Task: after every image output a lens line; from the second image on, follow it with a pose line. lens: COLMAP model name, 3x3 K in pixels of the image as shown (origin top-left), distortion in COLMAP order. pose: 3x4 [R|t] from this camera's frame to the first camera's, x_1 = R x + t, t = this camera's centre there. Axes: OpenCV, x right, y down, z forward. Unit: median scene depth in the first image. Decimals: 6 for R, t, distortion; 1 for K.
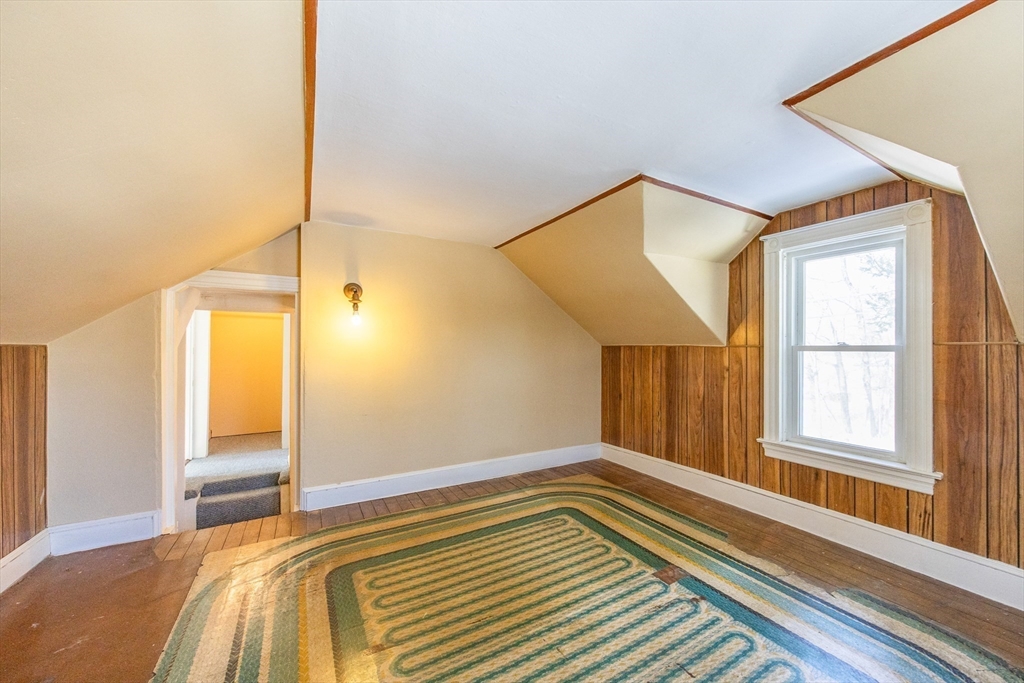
lens RADIAL K [[403.3, 0, 568.2], [0, 403.3, 350.4], [0, 0, 1]] dist [-0.003122, -0.000212]
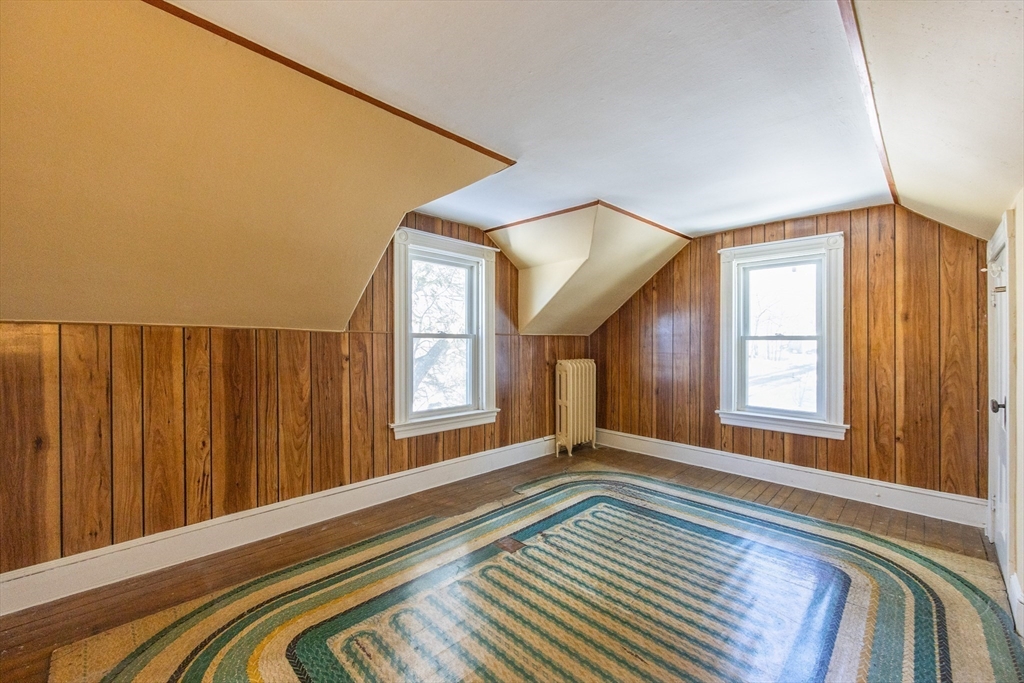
lens RADIAL K [[404.2, 0, 569.2], [0, 404.2, 339.9], [0, 0, 1]] dist [-0.003479, 0.000655]
pose [[-0.268885, -0.000106, 0.963172, -0.841521], [-0.006244, 0.999979, -0.001633, 0.008468], [-0.963152, -0.006453, -0.268880, 1.153603]]
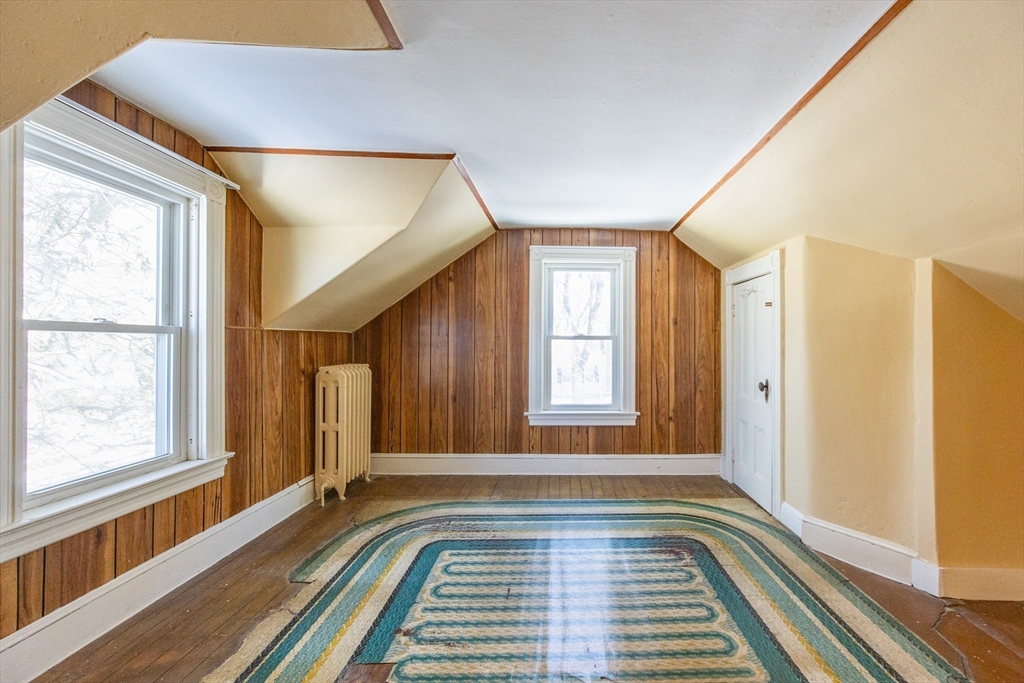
lens RADIAL K [[404.2, 0, 568.0], [0, 404.2, 338.8], [0, 0, 1]] dist [-0.003479, 0.000655]
pose [[-0.851610, -0.001524, 0.524175, -0.367633], [-0.007997, 0.999917, -0.010085, 0.015140], [-0.524116, -0.012780, -0.851551, 1.405829]]
